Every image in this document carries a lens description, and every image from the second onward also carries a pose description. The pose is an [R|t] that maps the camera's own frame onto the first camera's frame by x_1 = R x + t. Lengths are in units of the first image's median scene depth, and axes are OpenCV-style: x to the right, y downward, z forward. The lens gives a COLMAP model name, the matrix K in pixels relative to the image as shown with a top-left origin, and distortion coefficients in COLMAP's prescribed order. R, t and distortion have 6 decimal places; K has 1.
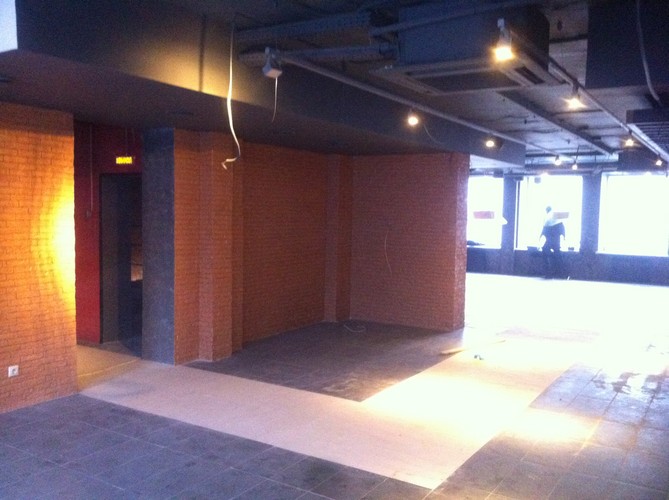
lens RADIAL K [[651.3, 0, 331.3], [0, 651.3, 254.5], [0, 0, 1]] dist [0.060121, -0.236220]
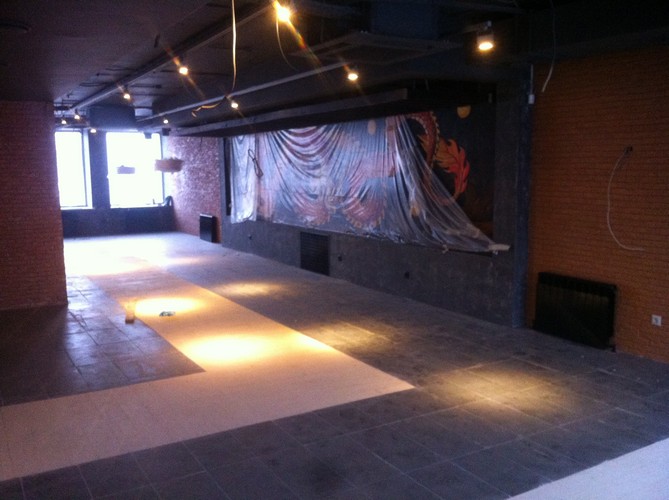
lens RADIAL K [[651.3, 0, 331.3], [0, 651.3, 254.5], [0, 0, 1]] dist [0.060121, -0.236220]
pose [[0.467069, -0.153432, 0.870807, -0.823836], [0.095931, 0.987810, 0.122593, -0.054428], [-0.879002, 0.026278, 0.476094, 0.452128]]
